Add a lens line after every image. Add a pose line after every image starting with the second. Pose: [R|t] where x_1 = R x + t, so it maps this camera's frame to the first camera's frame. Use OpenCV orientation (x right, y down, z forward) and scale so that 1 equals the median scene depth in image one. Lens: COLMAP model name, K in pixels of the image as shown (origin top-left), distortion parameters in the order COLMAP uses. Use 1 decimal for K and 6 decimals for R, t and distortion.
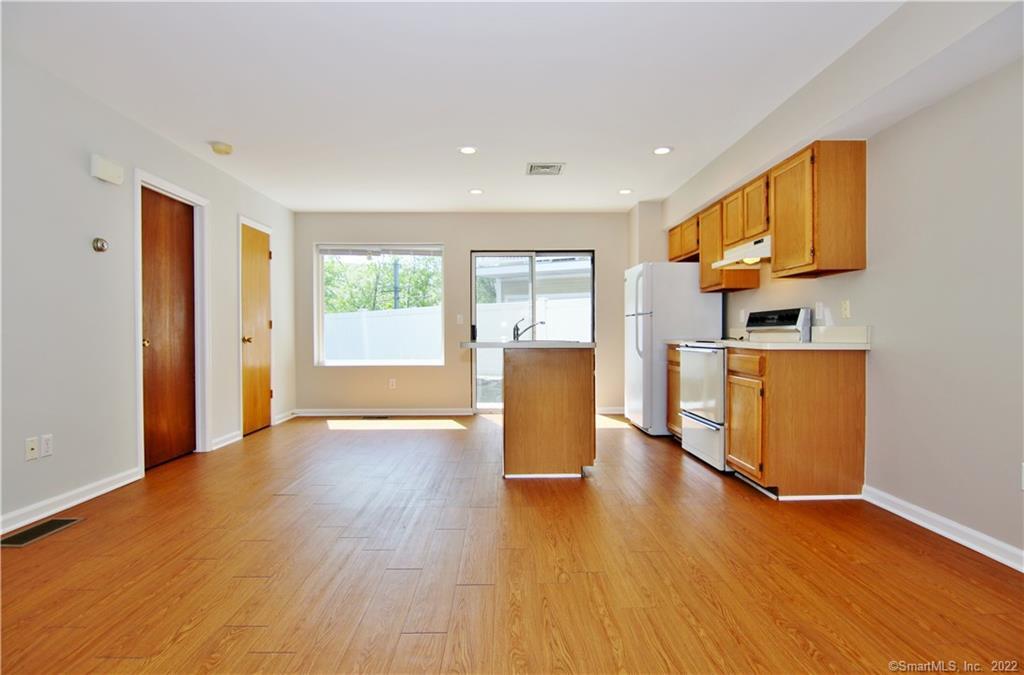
lens RADIAL K [[523.5, 0, 512.0], [0, 523.5, 337.5], [0, 0, 1]] dist [-0.012690, -0.000442]
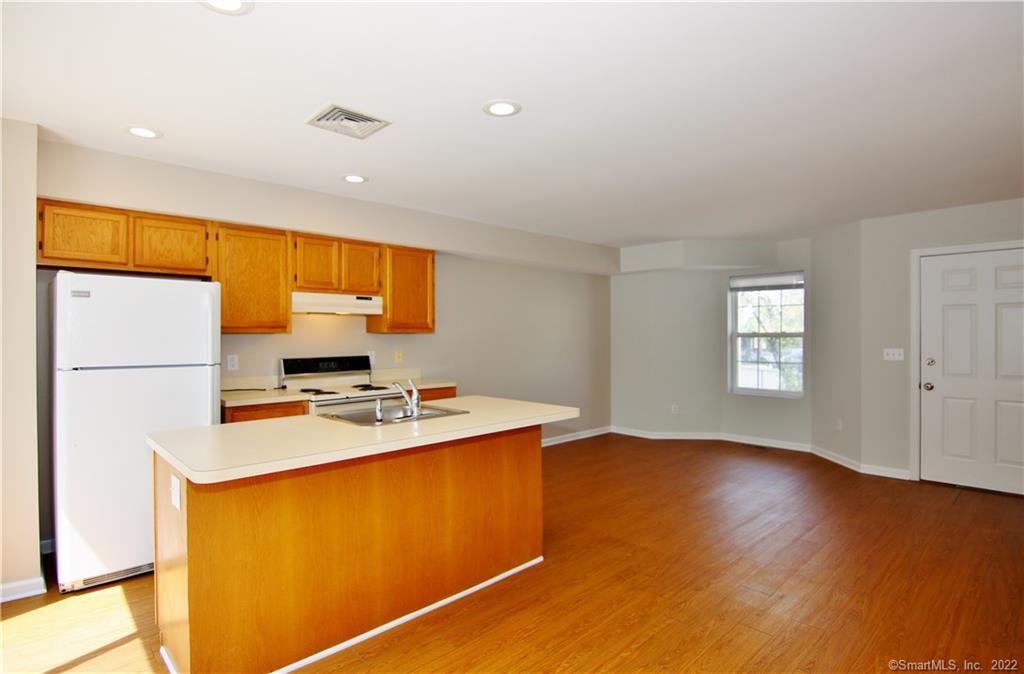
lens RADIAL K [[523.5, 0, 512.0], [0, 523.5, 337.0], [0, 0, 1]] dist [-0.012690, -0.000442]
pose [[-0.680098, -0.001451, 0.733120, -0.549951], [0.010372, 0.999879, 0.011600, -0.101930], [-0.733048, 0.015493, -0.680001, 1.443905]]
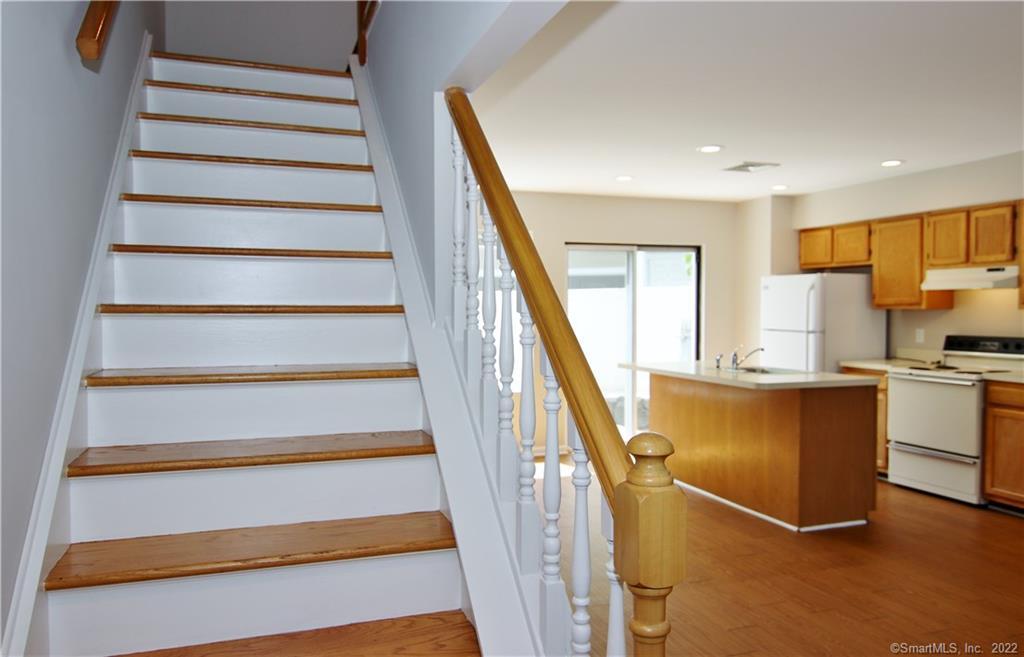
lens RADIAL K [[751.5, 0, 512.0], [0, 751.5, 328.5], [0, 0, 1]] dist [-0.008326, -0.004938]
pose [[0.949699, -0.005003, 0.313123, -0.783915], [-0.000712, 0.999835, 0.018134, -0.091319], [-0.313163, -0.017444, 0.949539, -0.053586]]
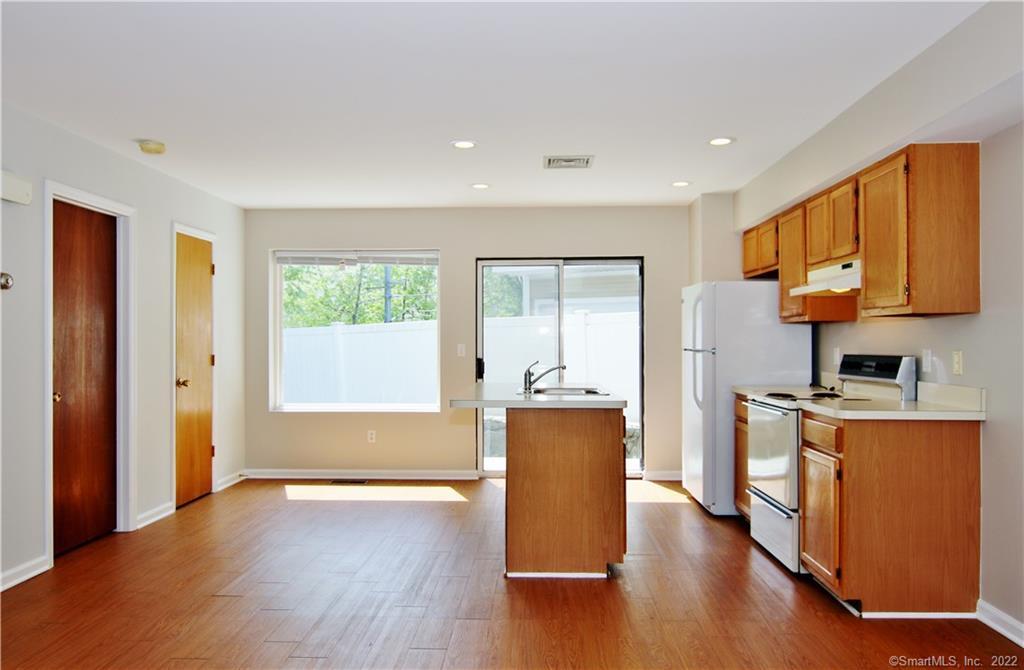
lens RADIAL K [[745.4, 0, 512.0], [0, 745.4, 335.0], [0, 0, 1]] dist [-0.001207, -0.008270]
pose [[0.998490, 0.001416, -0.054924, 0.047451], [-0.002316, 0.999864, -0.016334, -0.061322], [0.054894, 0.016436, 0.998357, -0.088508]]
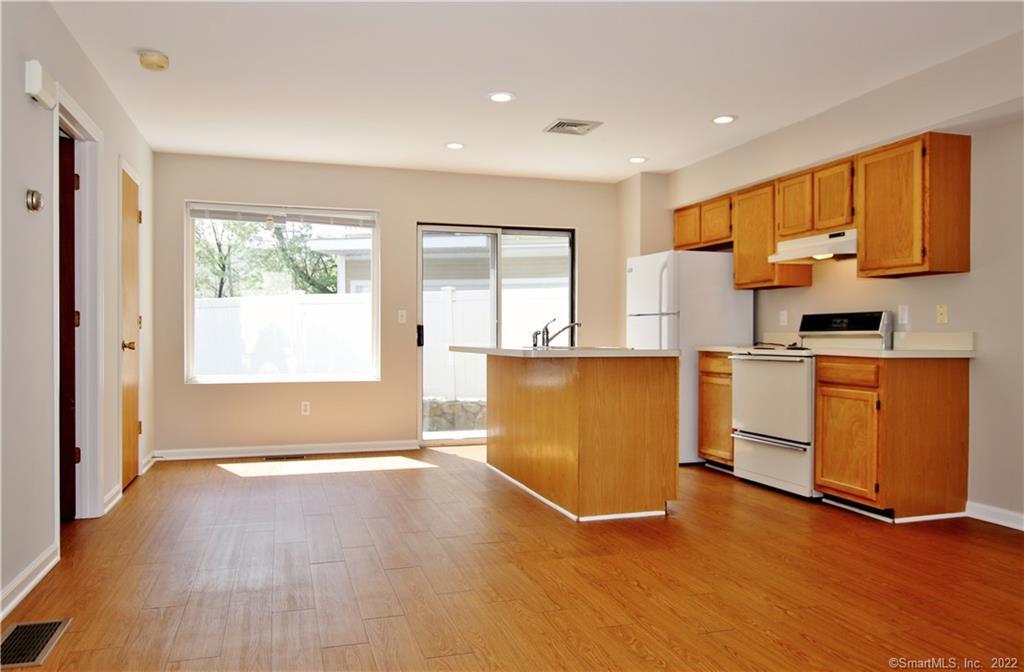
lens RADIAL K [[745.4, 0, 512.0], [0, 745.4, 336.0], [0, 0, 1]] dist [-0.001207, -0.008270]
pose [[0.959003, 0.004501, 0.283360, -0.382365], [-0.002860, 0.999977, -0.006203, -0.003662], [-0.283381, 0.005138, 0.958994, -0.045922]]
